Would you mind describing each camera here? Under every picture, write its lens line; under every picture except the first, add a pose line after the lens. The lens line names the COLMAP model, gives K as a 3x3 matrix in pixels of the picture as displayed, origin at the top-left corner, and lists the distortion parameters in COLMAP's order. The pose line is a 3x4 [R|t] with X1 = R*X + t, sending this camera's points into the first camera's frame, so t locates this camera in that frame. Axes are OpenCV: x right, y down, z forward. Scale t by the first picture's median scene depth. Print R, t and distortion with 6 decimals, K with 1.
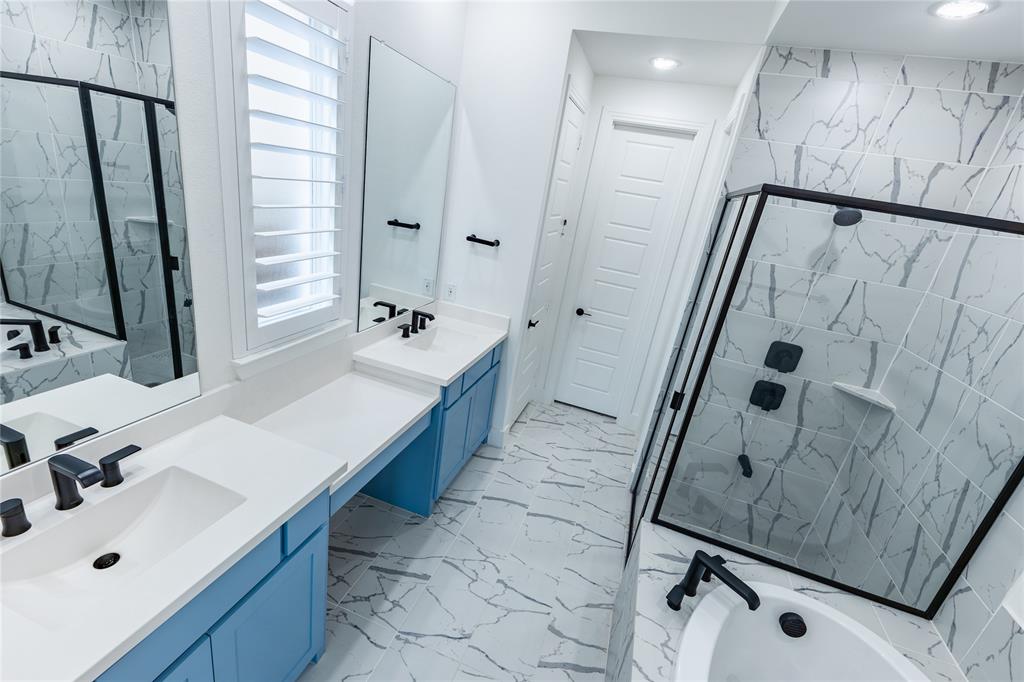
lens RADIAL K [[439.9, 0, 511.8], [0, 439.9, 342.8], [0, 0, 1]] dist [0.013137, -0.003208]
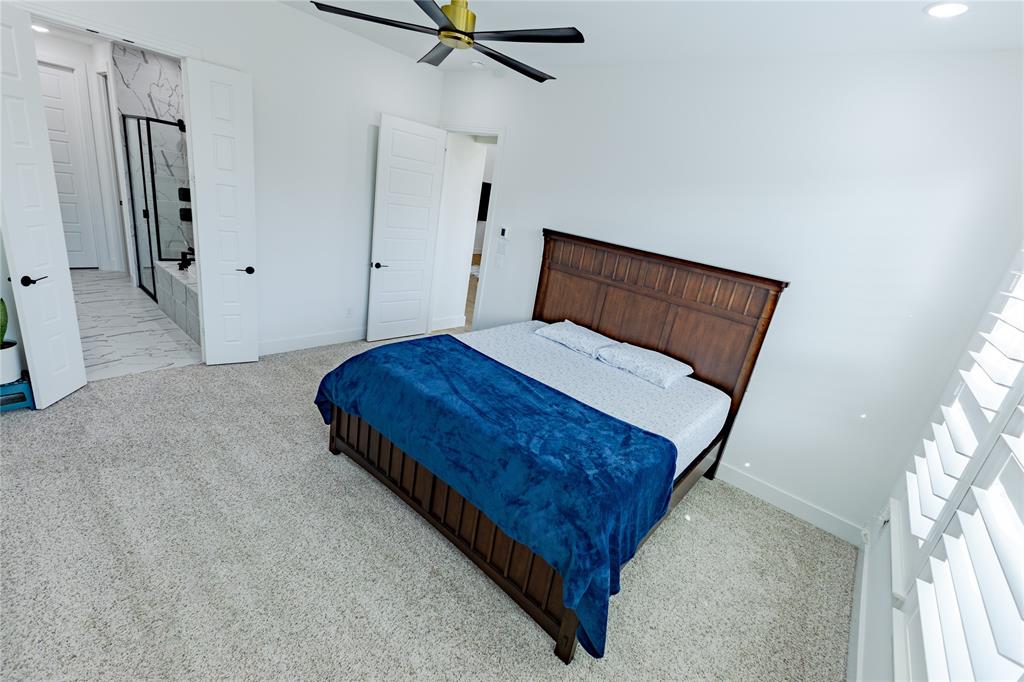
lens RADIAL K [[439.9, 0, 517.0], [0, 439.9, 340.6], [0, 0, 1]] dist [0.013137, -0.003208]
pose [[0.388018, -0.380496, 0.839443, -1.019947], [0.212334, 0.923207, 0.320316, 0.395371], [-0.896859, 0.053953, 0.439013, -1.636759]]
